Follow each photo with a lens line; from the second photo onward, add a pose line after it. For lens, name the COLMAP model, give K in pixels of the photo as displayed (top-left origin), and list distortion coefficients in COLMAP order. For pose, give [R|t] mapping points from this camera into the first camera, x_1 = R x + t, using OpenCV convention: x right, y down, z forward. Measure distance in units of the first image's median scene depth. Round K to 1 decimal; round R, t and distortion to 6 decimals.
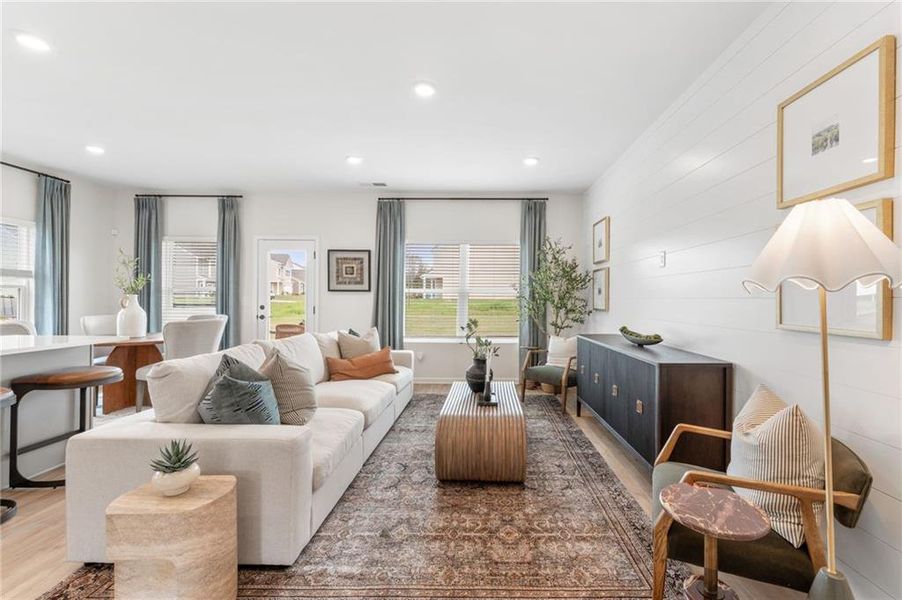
lens RADIAL K [[390.4, 0, 452.3], [0, 390.4, 300.4], [0, 0, 1]] dist [0.001090, -0.001121]
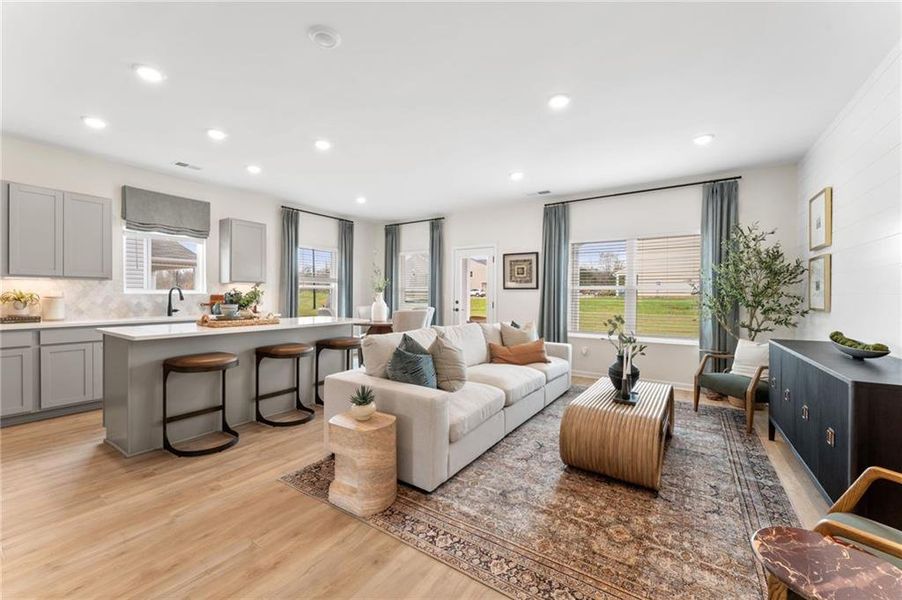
lens RADIAL K [[360.0, 0, 450.5], [0, 360.0, 297.8], [0, 0, 1]] dist [-0.001351, -0.000208]
pose [[0.828138, 0.004169, -0.560509, 0.181111], [-0.005456, 0.999985, -0.000624, 0.005146], [0.560498, 0.003575, 0.828148, 0.005631]]
